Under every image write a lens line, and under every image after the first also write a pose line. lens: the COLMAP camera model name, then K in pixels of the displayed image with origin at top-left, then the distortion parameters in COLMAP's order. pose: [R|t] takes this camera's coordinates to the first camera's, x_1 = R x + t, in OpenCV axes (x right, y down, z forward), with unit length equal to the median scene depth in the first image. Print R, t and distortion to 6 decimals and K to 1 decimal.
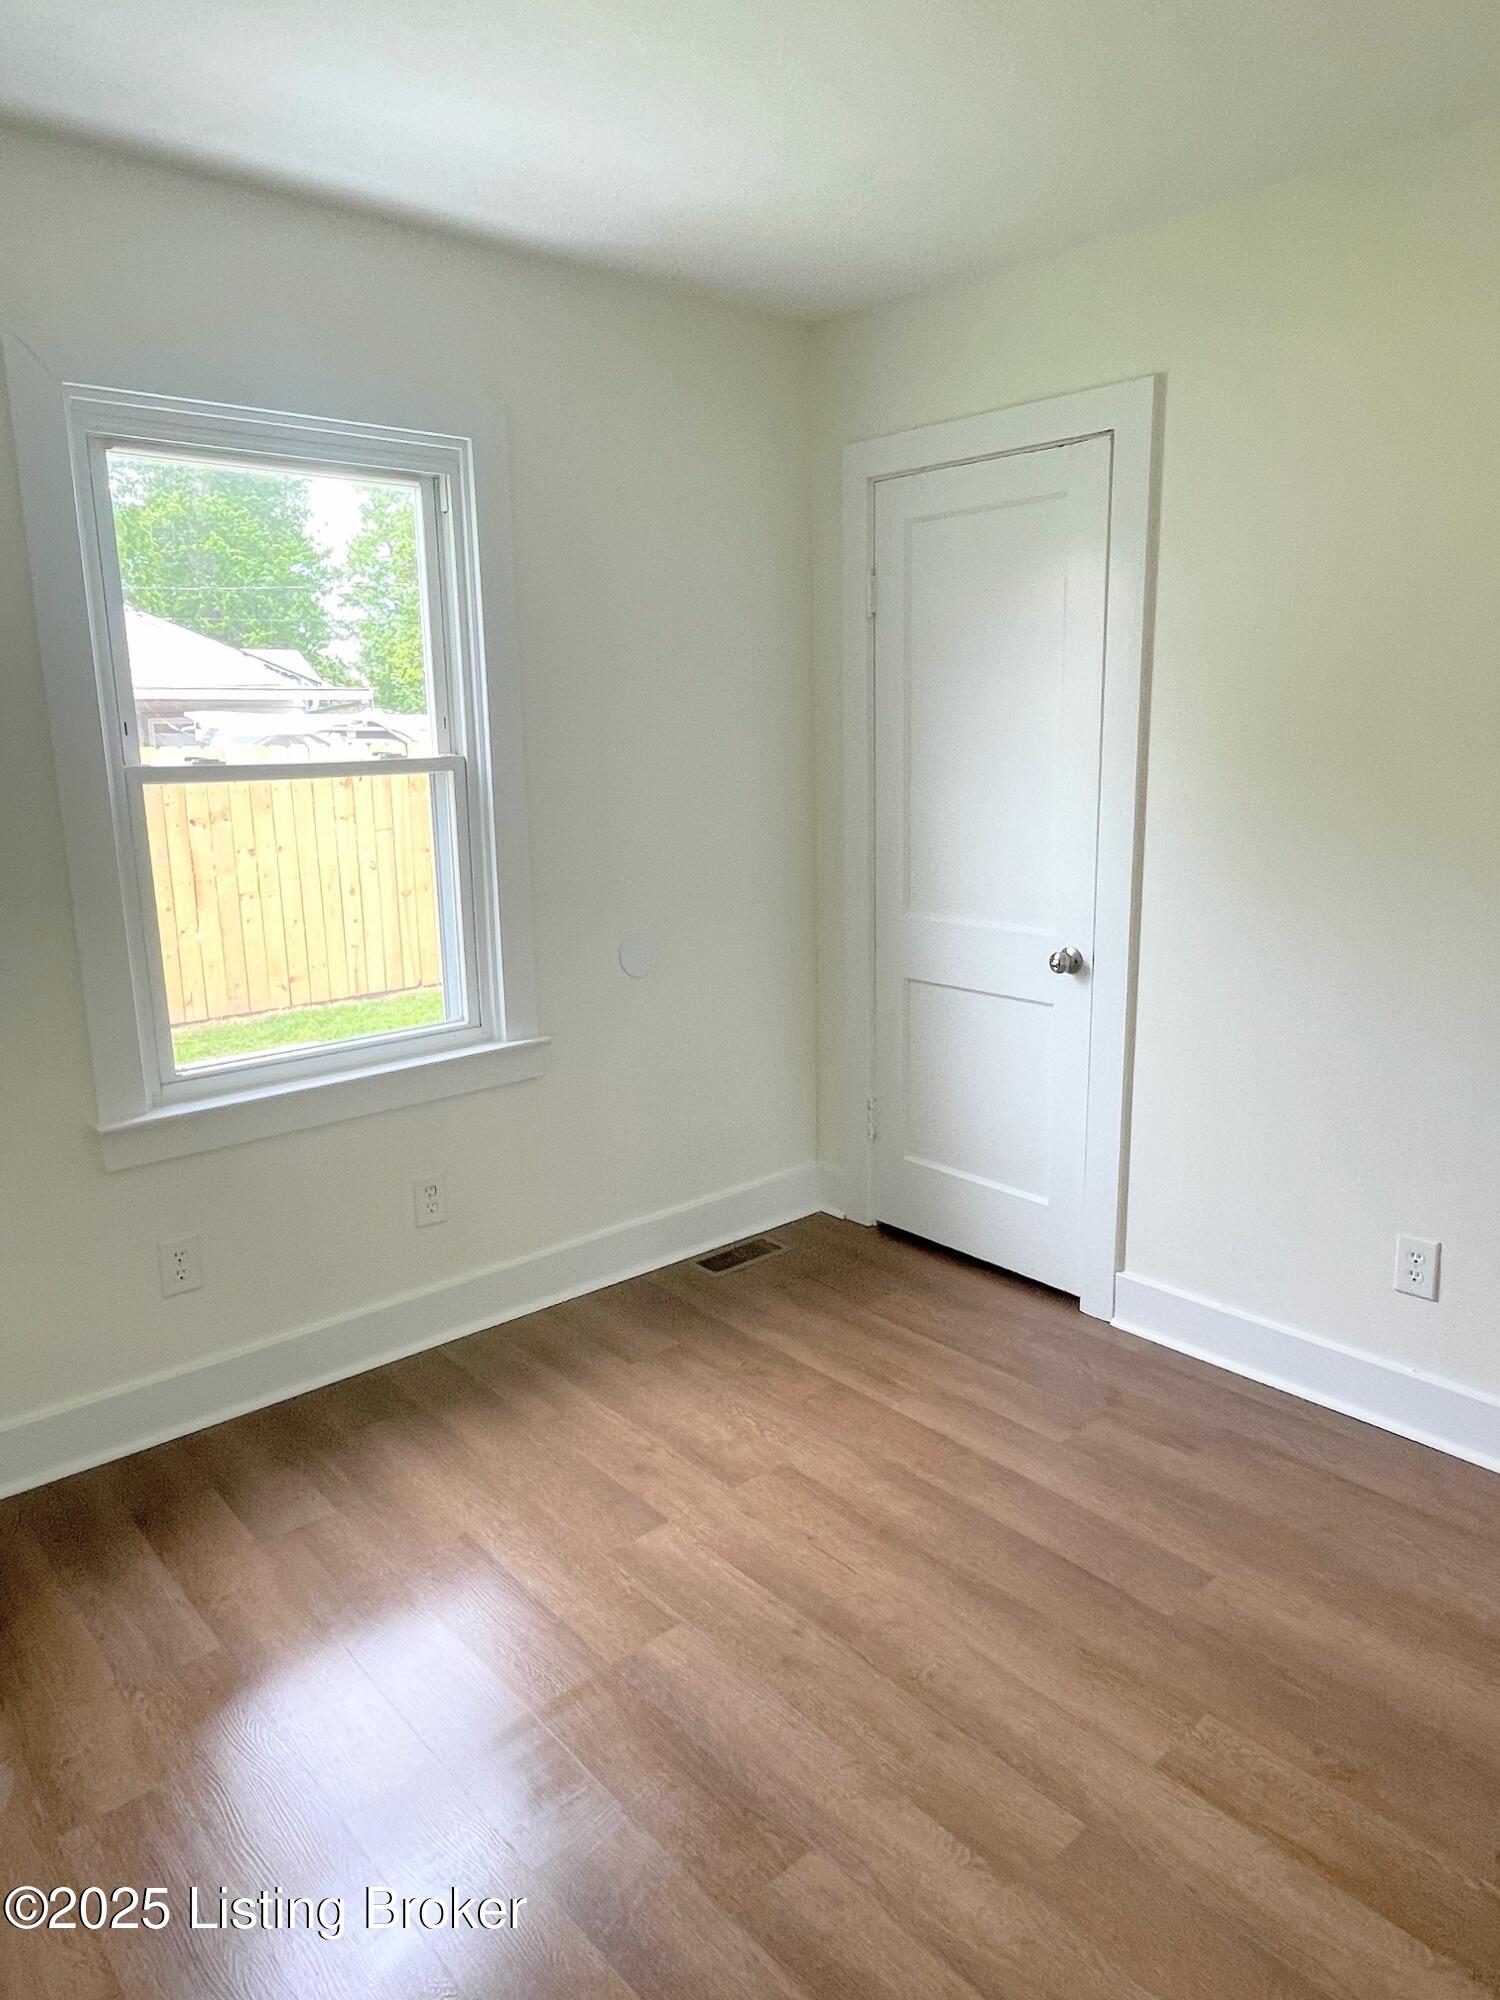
lens RADIAL K [[1300.8, 0, 750.0], [0, 1300.8, 1000.0], [0, 0, 1]] dist [-0.000115, 0.000270]
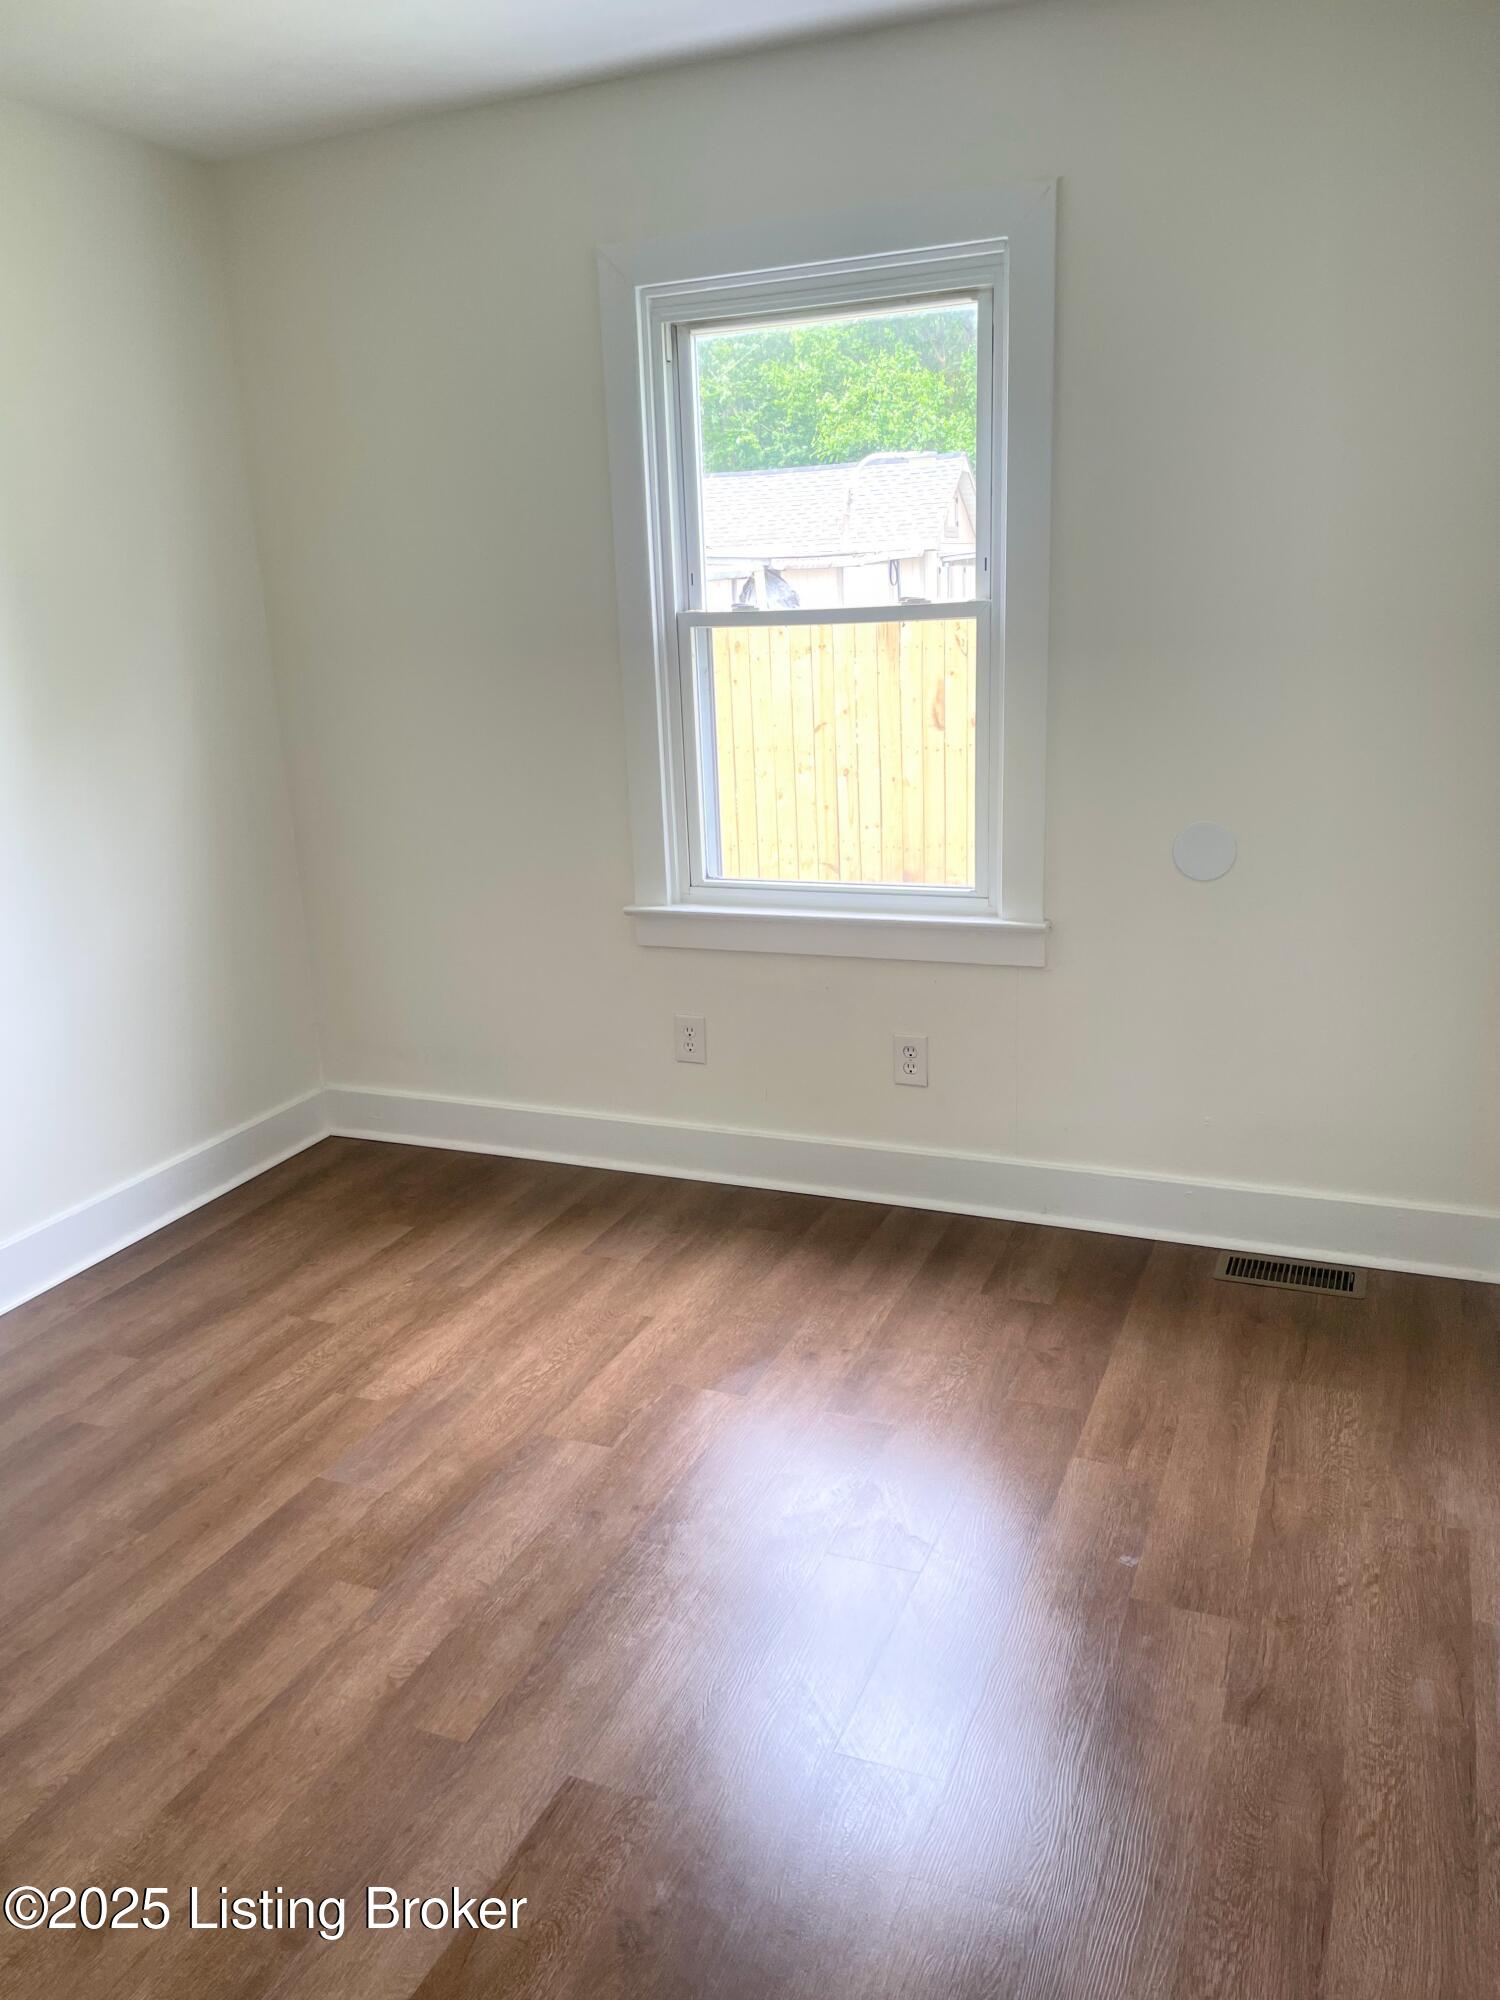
lens RADIAL K [[1524.4, 0, 750.0], [0, 1524.4, 1000.0], [0, 0, 1]] dist [0.080059, -0.094047]
pose [[0.428994, 0.230654, -0.873363, 0.785886], [-0.157663, 0.971129, 0.179030, -0.088421], [0.889442, 0.060894, 0.452974, 0.408306]]
